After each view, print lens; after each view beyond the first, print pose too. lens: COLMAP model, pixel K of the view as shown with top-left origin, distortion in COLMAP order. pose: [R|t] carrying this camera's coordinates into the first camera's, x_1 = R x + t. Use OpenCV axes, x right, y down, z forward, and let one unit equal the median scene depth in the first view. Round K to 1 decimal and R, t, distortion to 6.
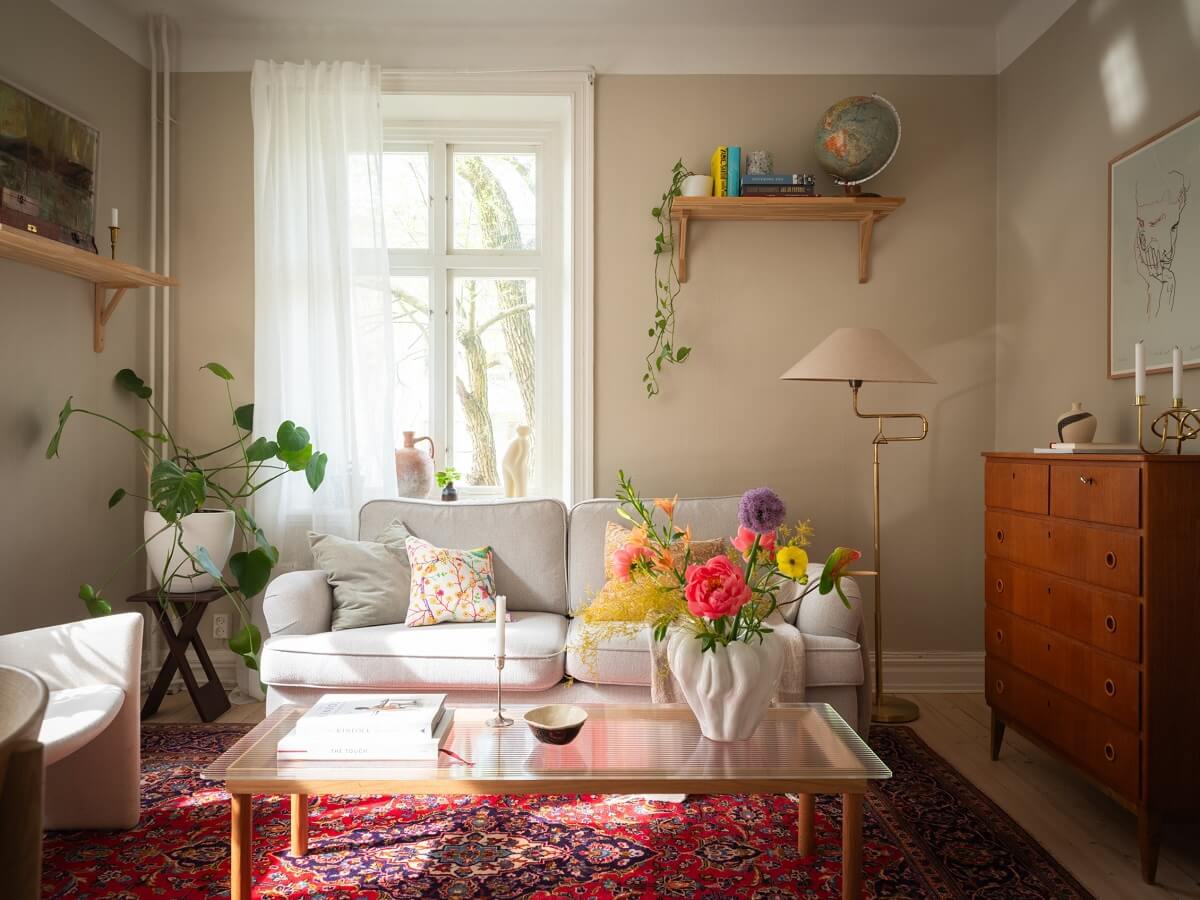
lens RADIAL K [[870.9, 0, 598.7], [0, 870.9, 446.2], [0, 0, 1]] dist [0.009242, -0.025639]
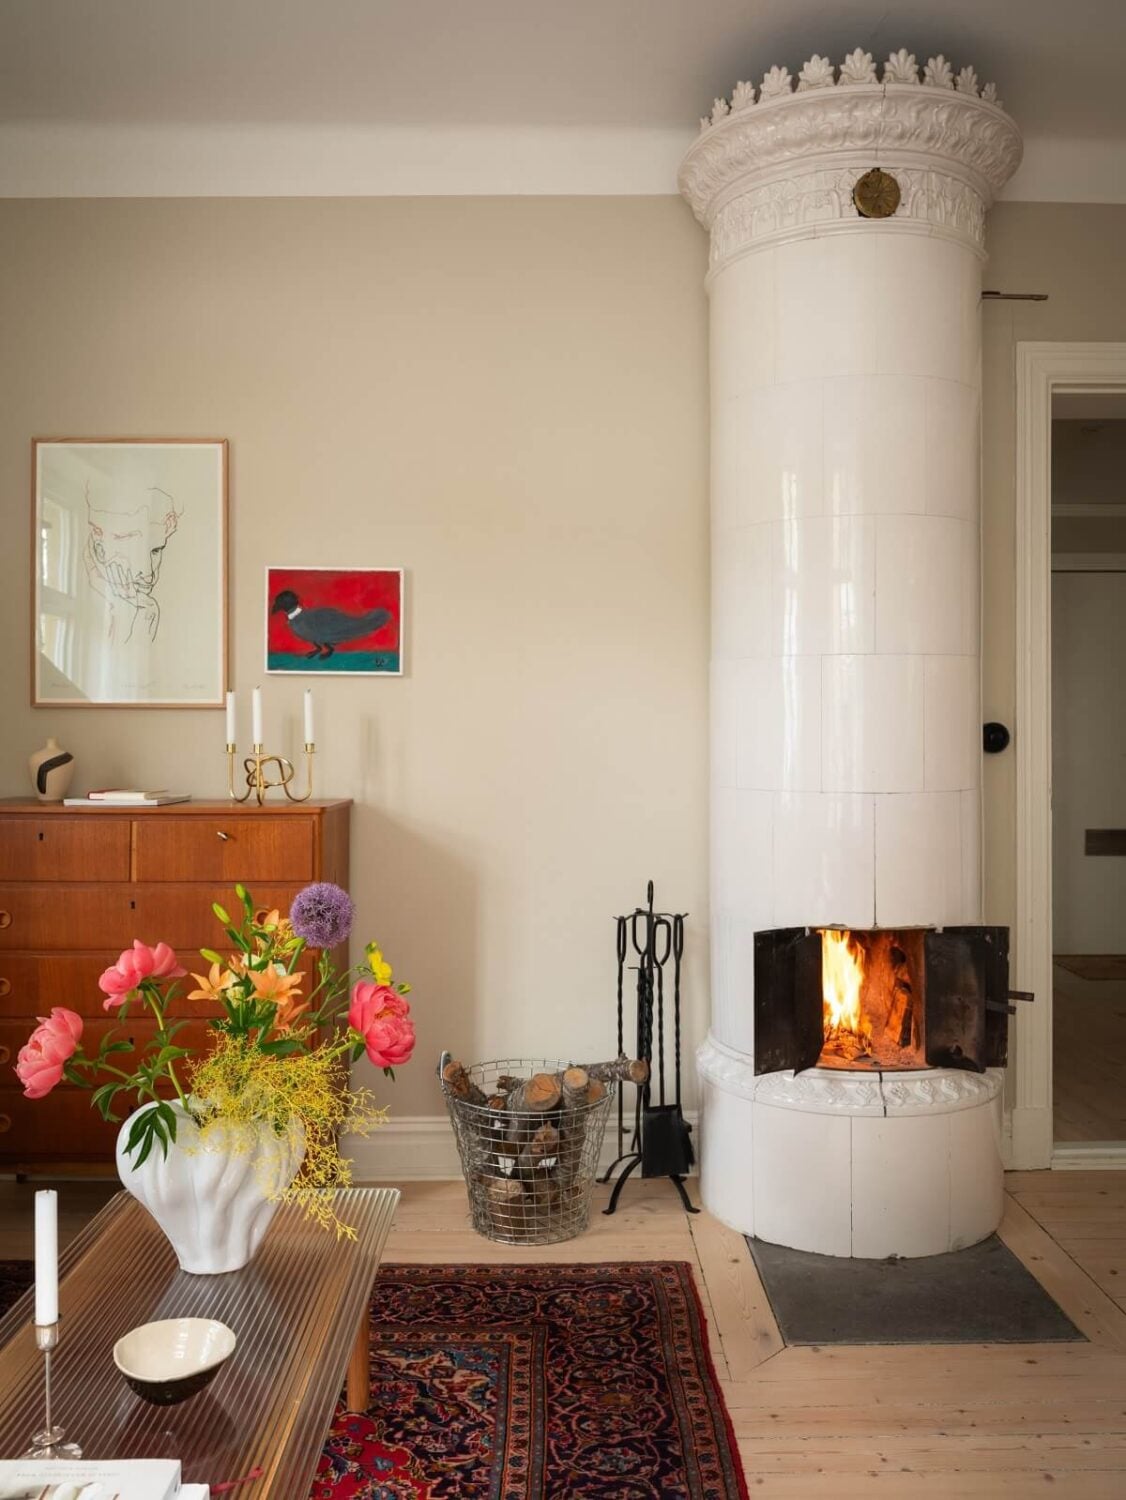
lens RADIAL K [[1088.7, 0, 564.7], [0, 1088.7, 748.7], [0, 0, 1]] dist [0.009242, -0.025639]
pose [[-0.025212, -0.011873, 0.999612, -0.494196], [-0.001786, 0.999928, 0.011831, -0.056118], [-0.999681, -0.001487, -0.025231, 0.589465]]
